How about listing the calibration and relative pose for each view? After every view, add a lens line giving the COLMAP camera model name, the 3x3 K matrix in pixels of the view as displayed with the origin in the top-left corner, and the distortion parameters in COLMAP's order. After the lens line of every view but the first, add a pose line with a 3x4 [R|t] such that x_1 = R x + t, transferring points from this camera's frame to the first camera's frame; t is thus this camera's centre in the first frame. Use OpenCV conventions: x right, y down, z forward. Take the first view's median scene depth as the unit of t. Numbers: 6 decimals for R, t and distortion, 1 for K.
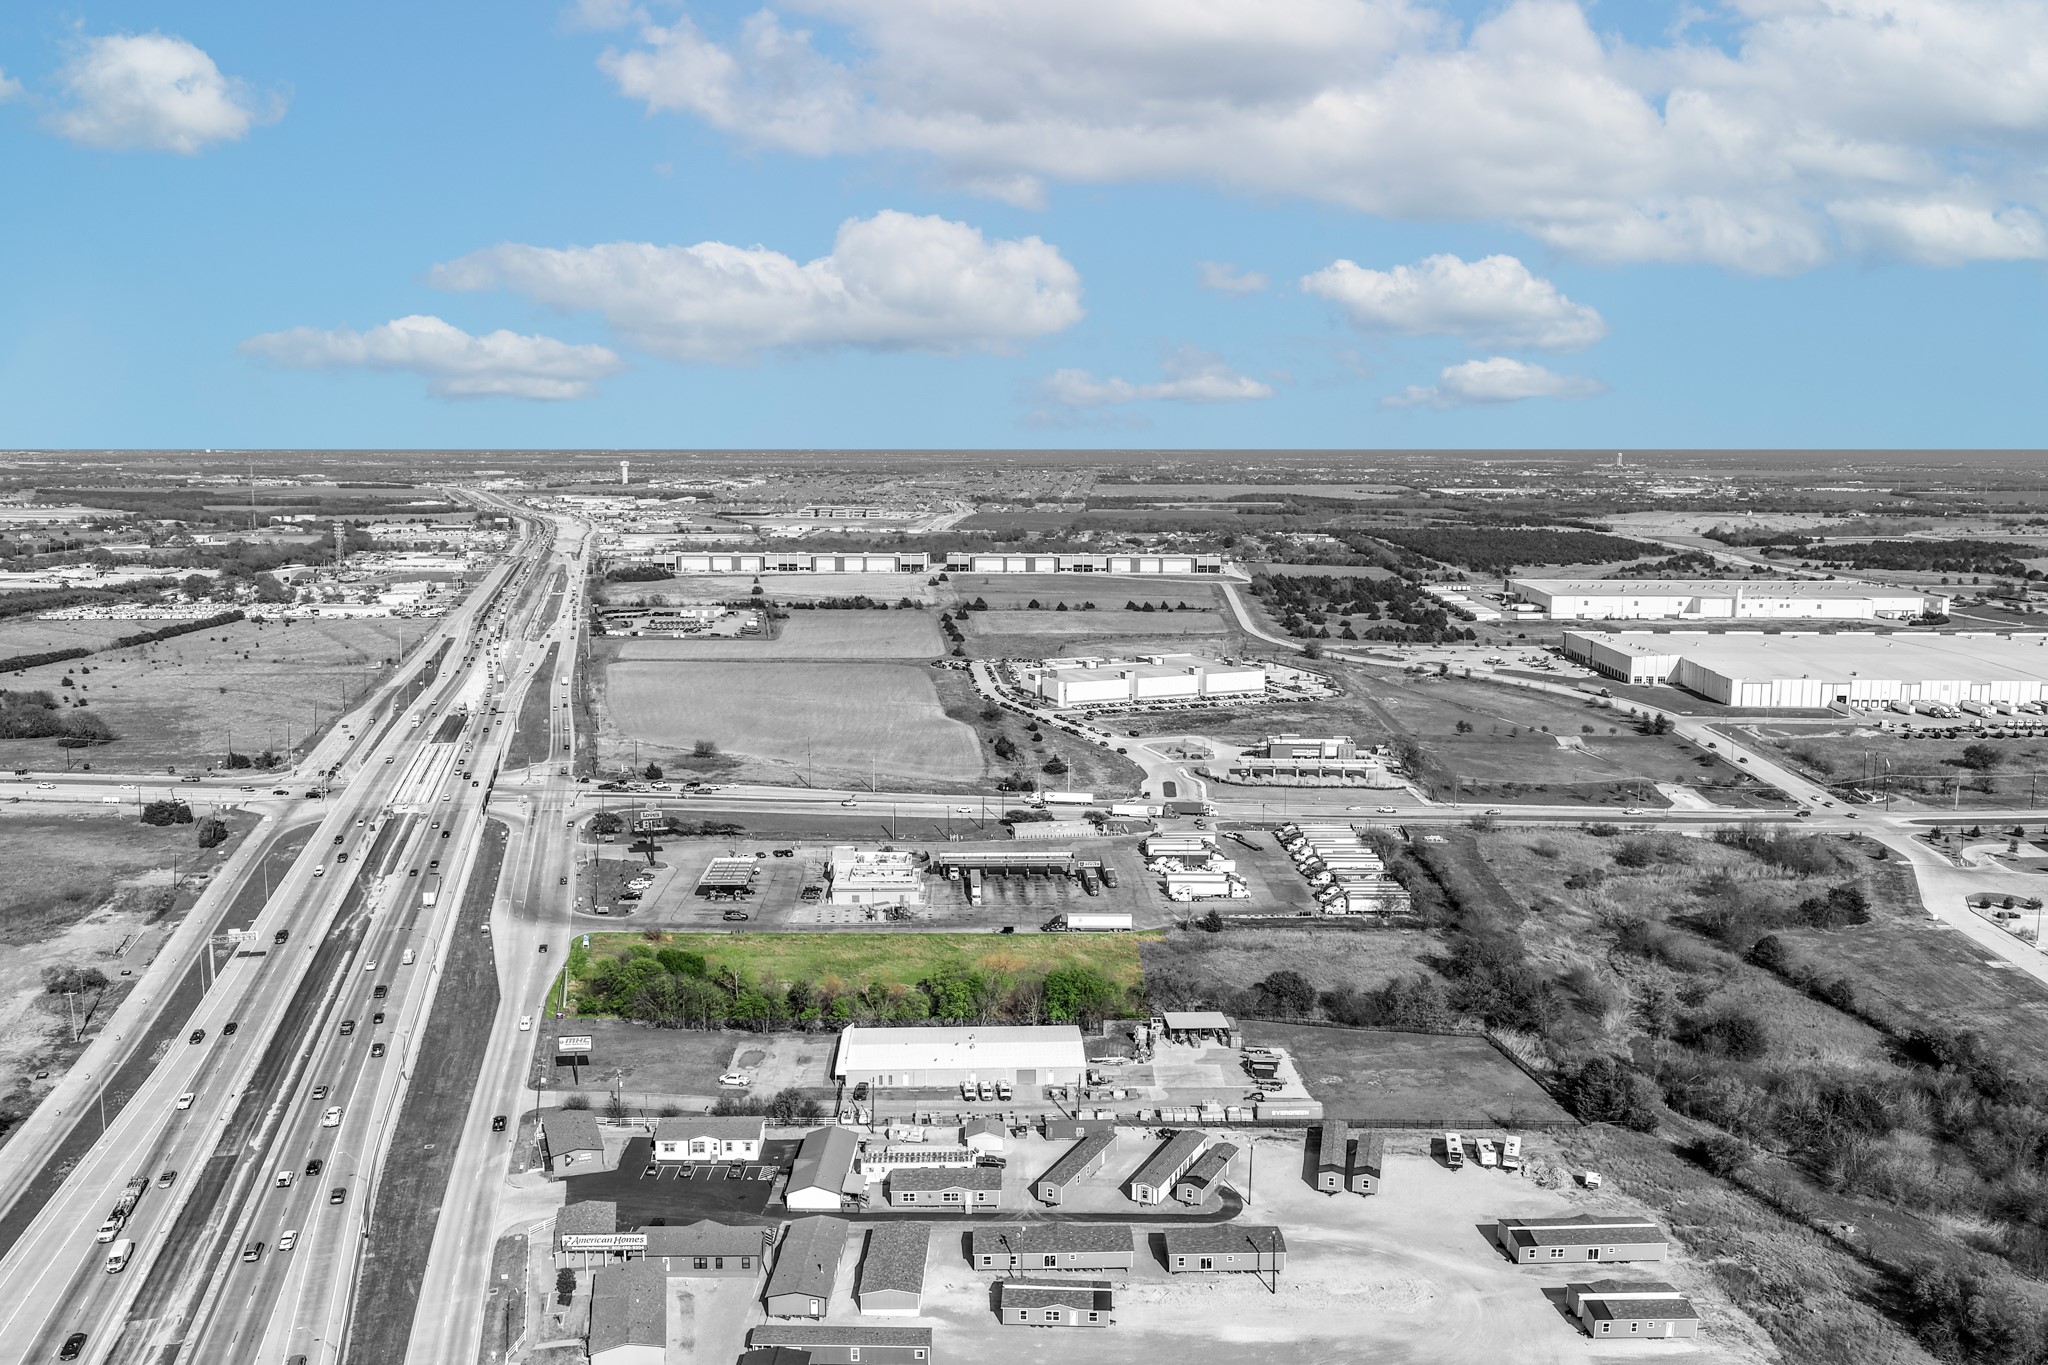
lens RADIAL K [[1721.1, 0, 1021.5], [0, 1721.1, 653.2], [0, 0, 1]] dist [-0.015153, 0.038683]
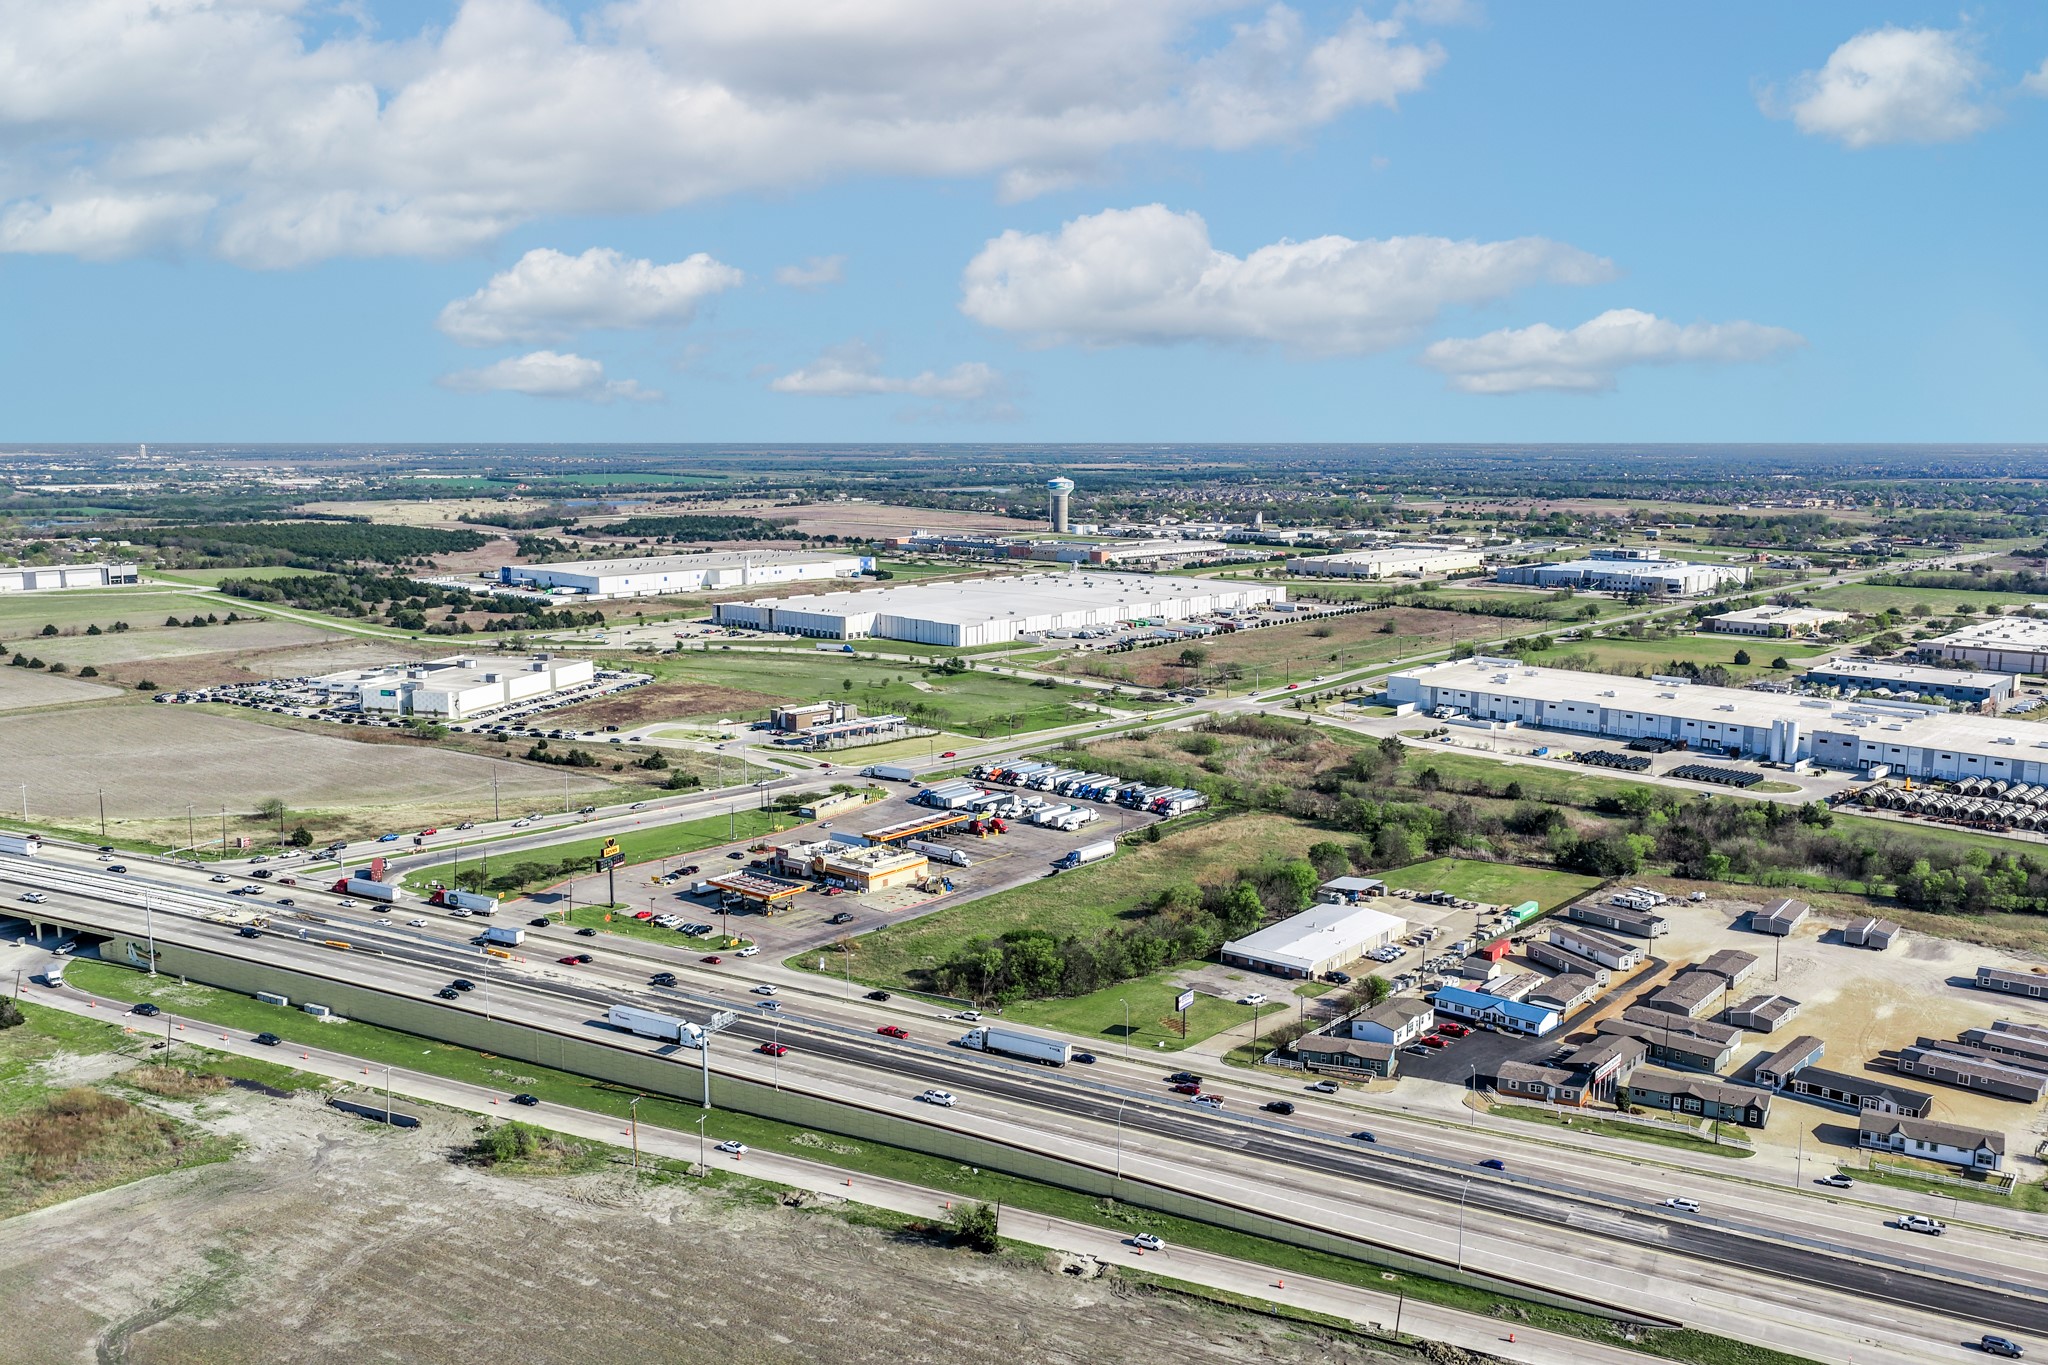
lens RADIAL K [[1690.4, 0, 1047.4], [0, 1690.4, 680.1], [0, 0, 1]] dist [-0.003343, -0.001179]
pose [[0.653635, -0.113142, 0.748305, -0.455018], [0.095459, 0.993190, 0.066786, -0.020263], [-0.750765, 0.027779, 0.659985, 0.154979]]
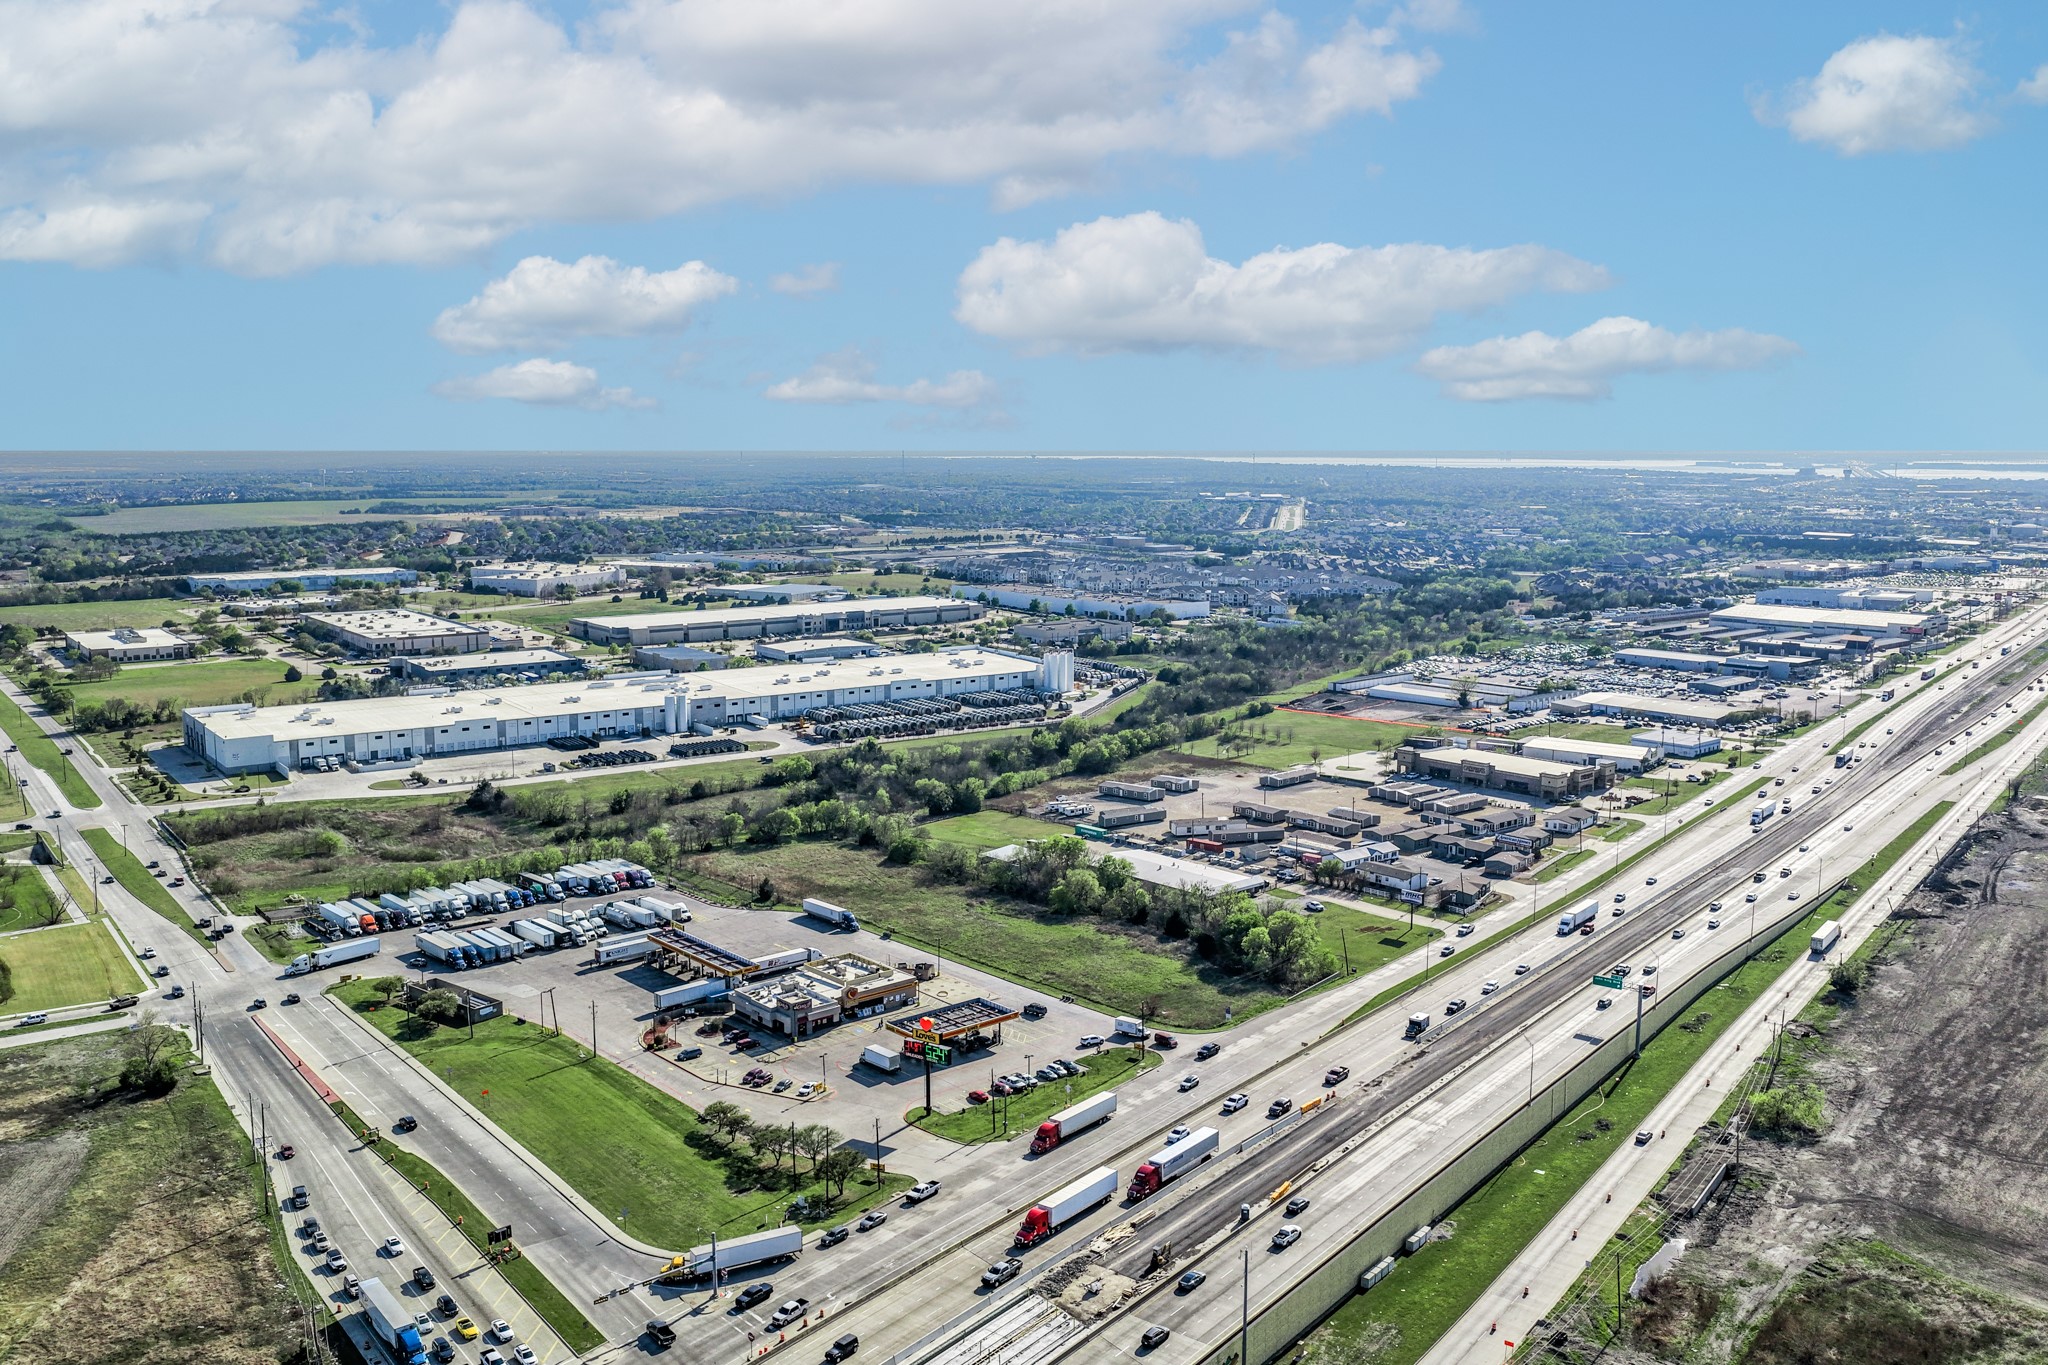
lens RADIAL K [[1692.9, 0, 1024.0], [0, 1692.9, 682.5], [0, 0, 1]] dist [-0.006705, 0.002224]
pose [[-0.625550, -0.113189, 0.771930, -0.446539], [0.096540, 0.970586, 0.220551, -0.105993], [-0.774188, 0.212487, -0.596223, 0.837225]]
